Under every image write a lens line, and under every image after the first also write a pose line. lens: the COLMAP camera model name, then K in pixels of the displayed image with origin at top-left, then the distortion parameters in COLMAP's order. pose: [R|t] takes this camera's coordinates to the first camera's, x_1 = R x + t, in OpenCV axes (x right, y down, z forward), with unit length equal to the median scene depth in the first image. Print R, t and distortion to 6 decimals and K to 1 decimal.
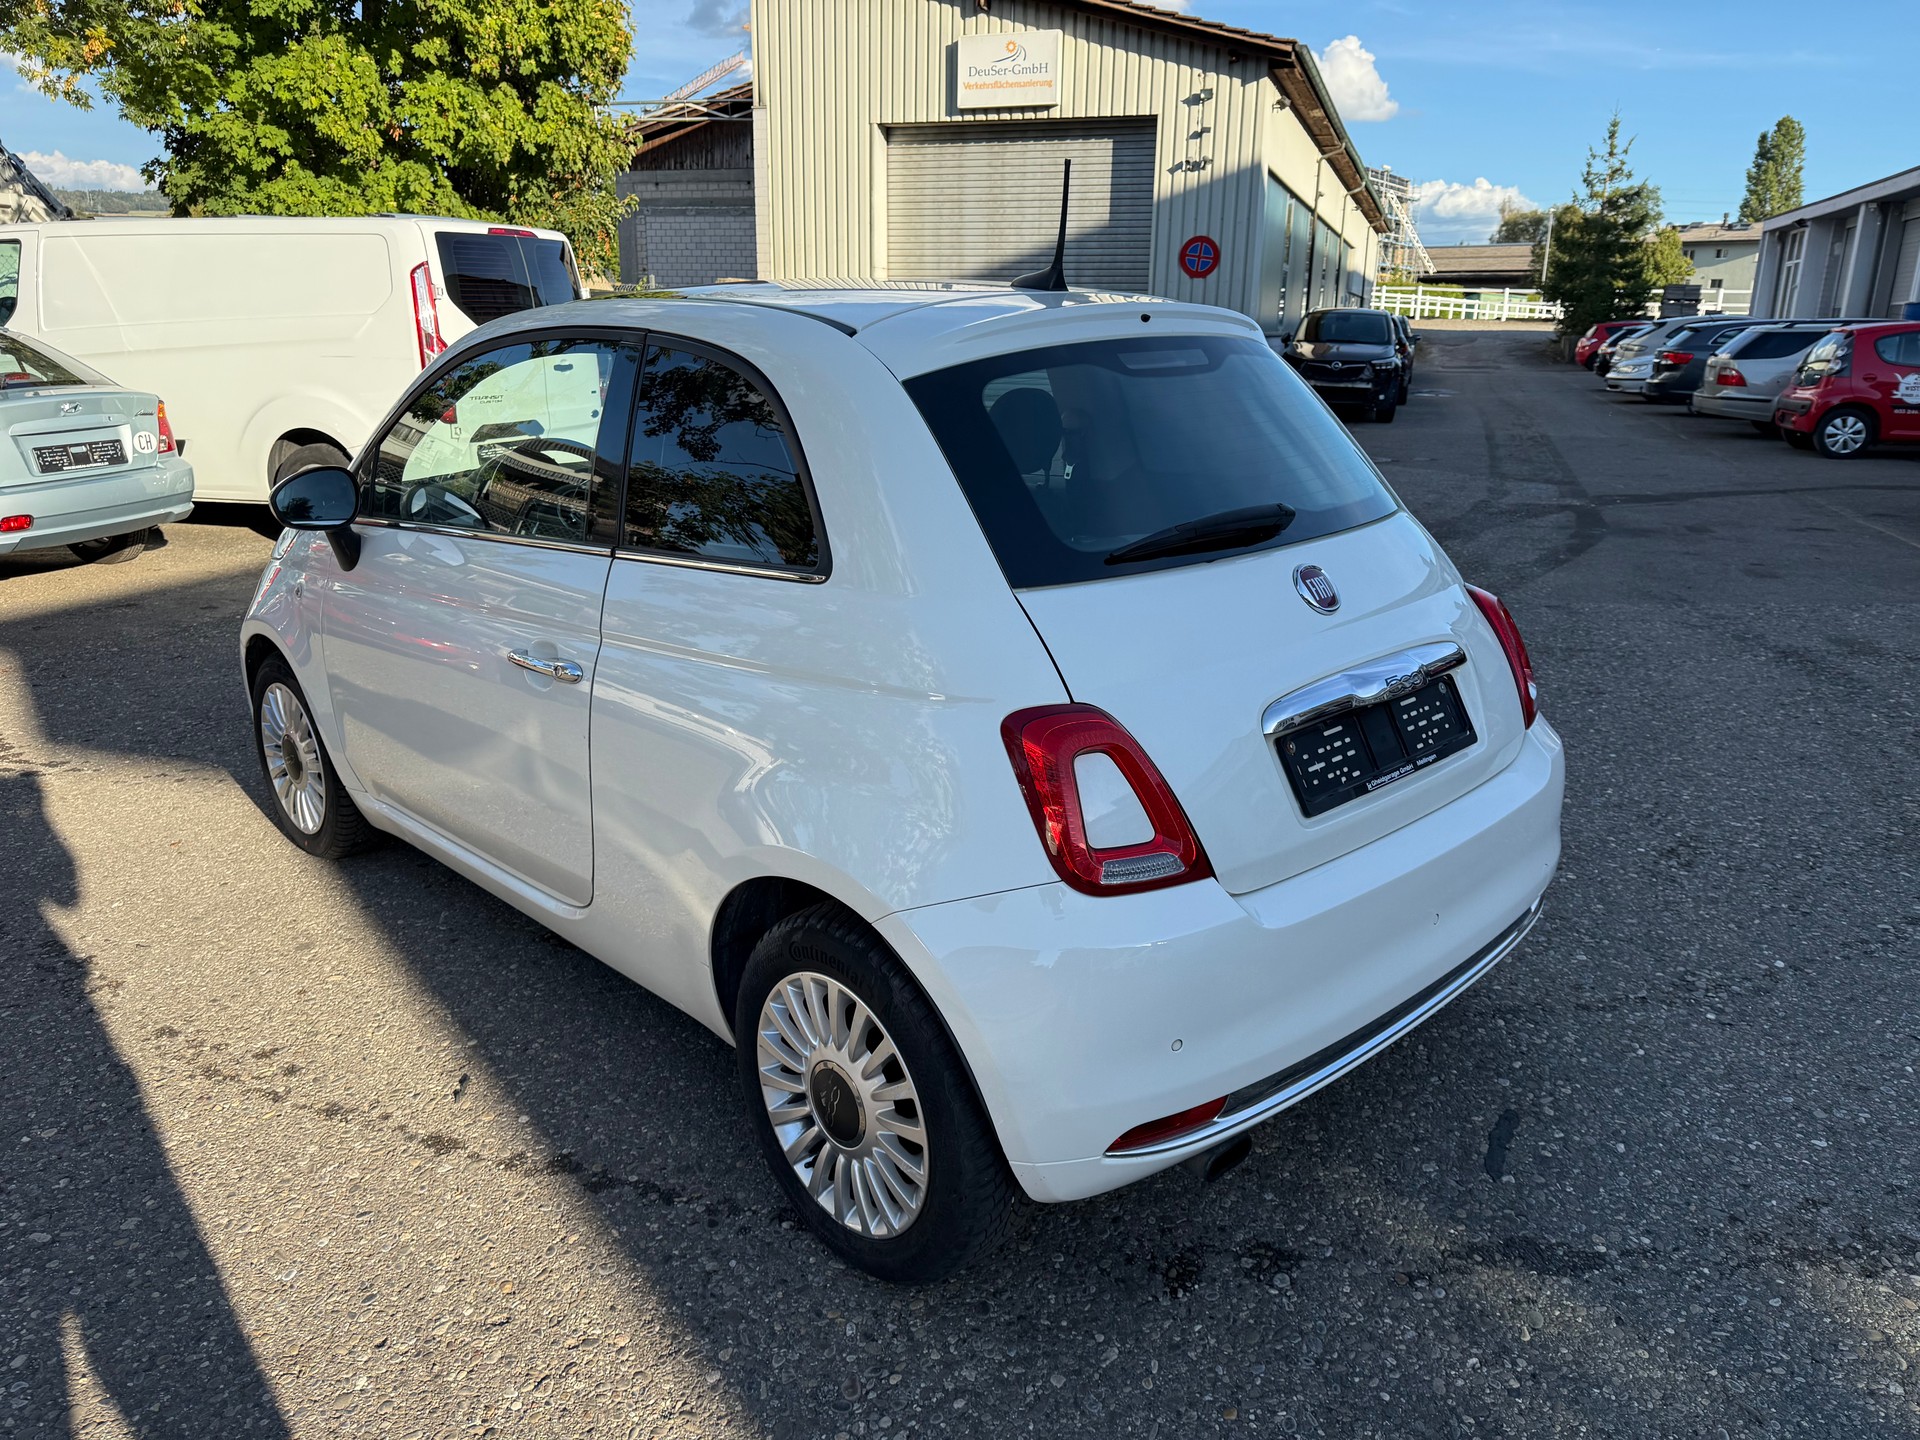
lens RADIAL K [[1360.5, 0, 960.4], [0, 1360.5, 692.7], [0, 0, 1]] dist [-0.012108, -0.005569]
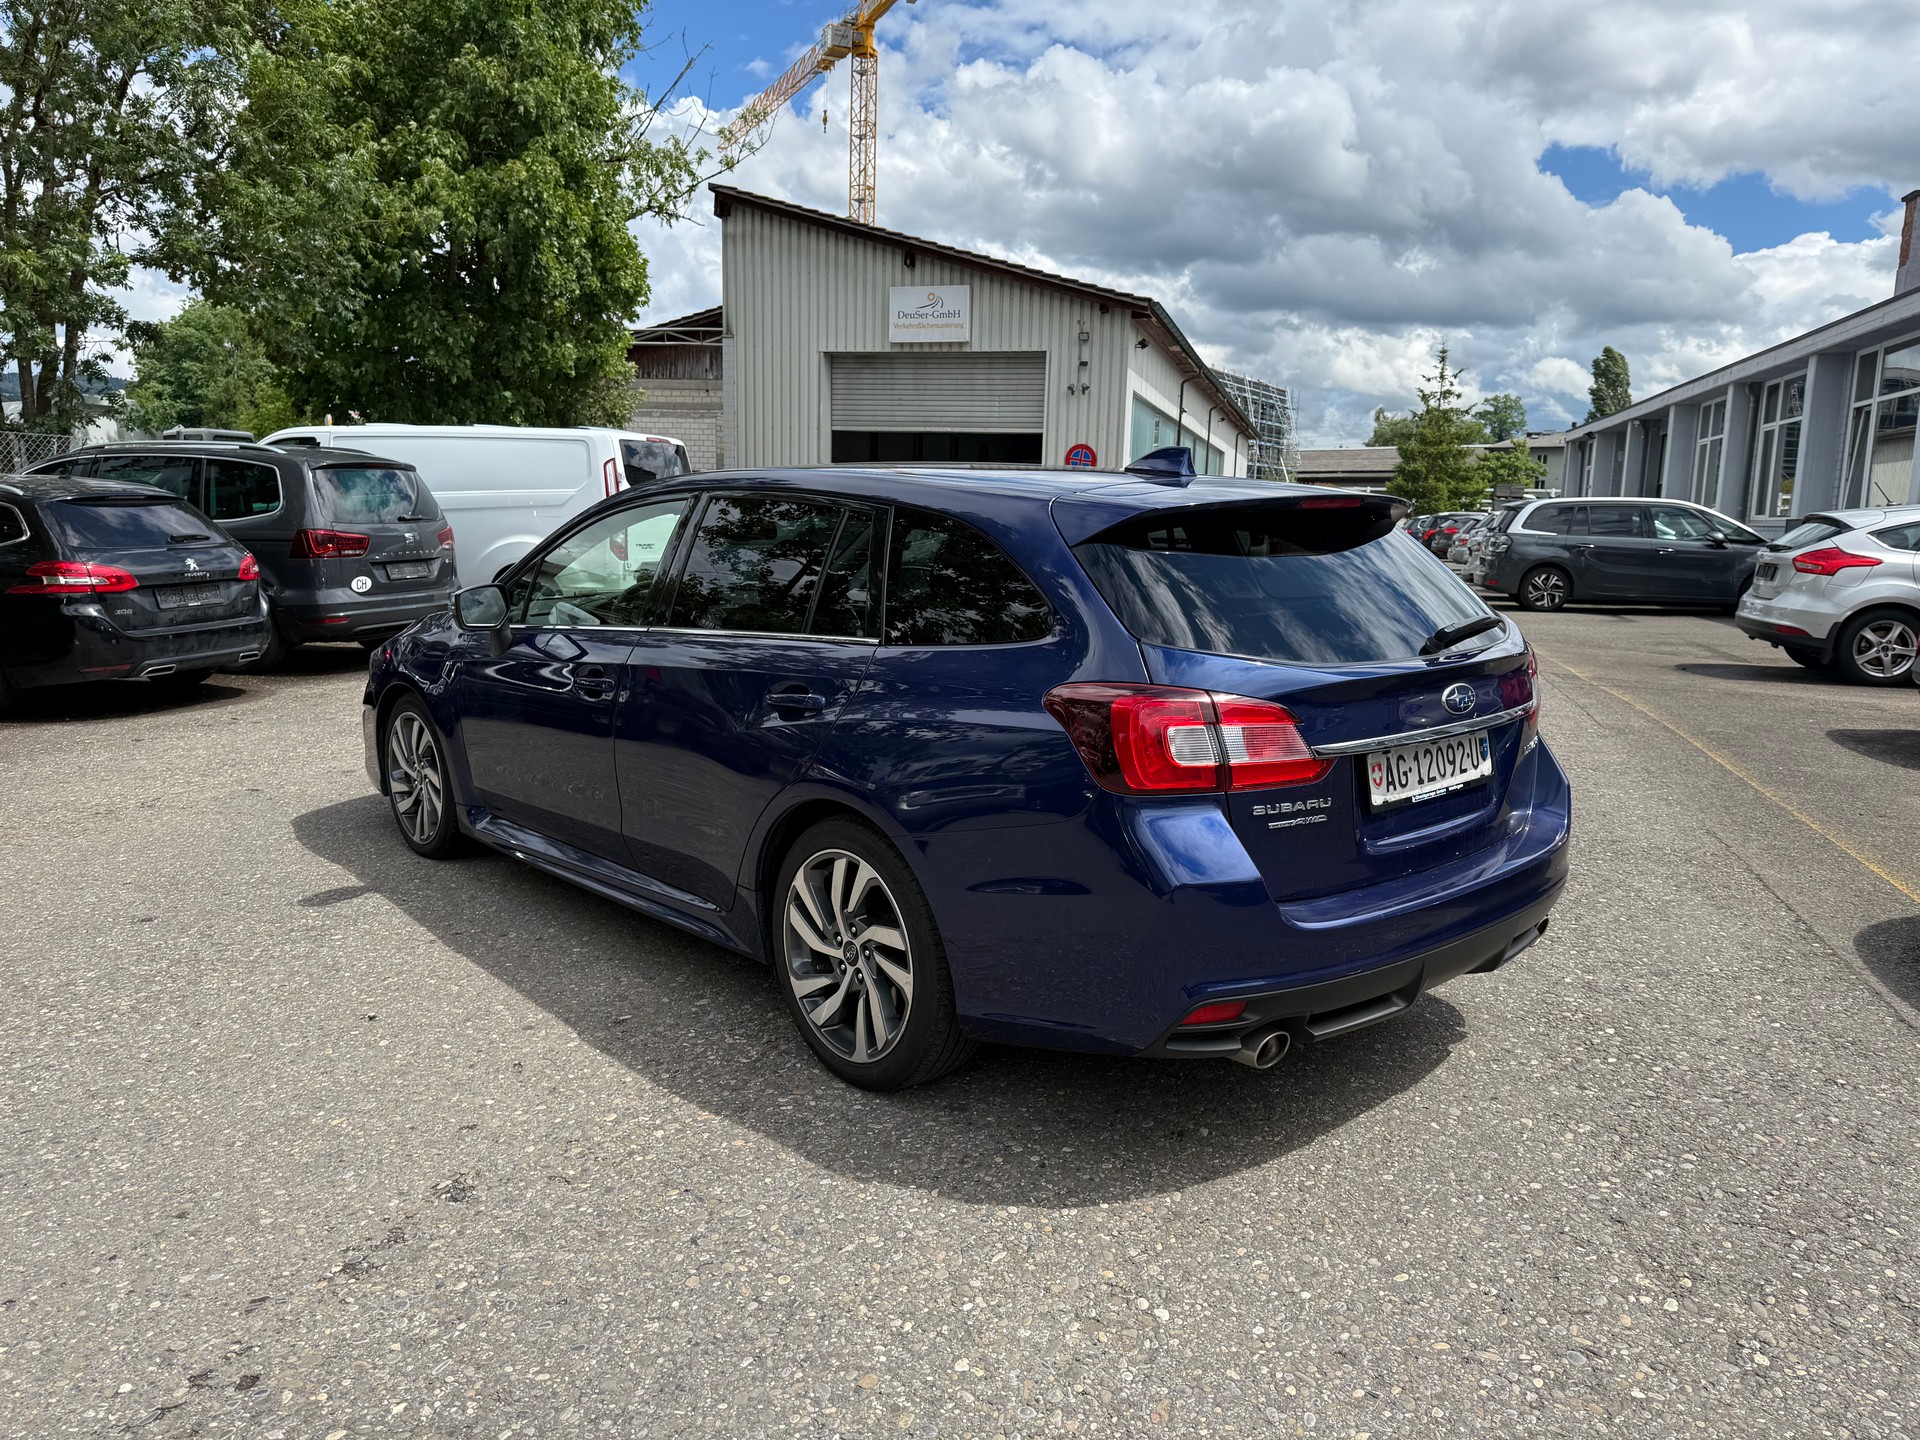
lens RADIAL K [[1368.6, 0, 952.9], [0, 1368.6, 717.3], [0, 0, 1]] dist [0.038868, -0.047085]
pose [[0.997873, 0.007116, 0.064793, -0.016079], [0.000688, 0.992818, -0.119636, 0.049402], [-0.065179, 0.119426, 0.990701, -0.162749]]
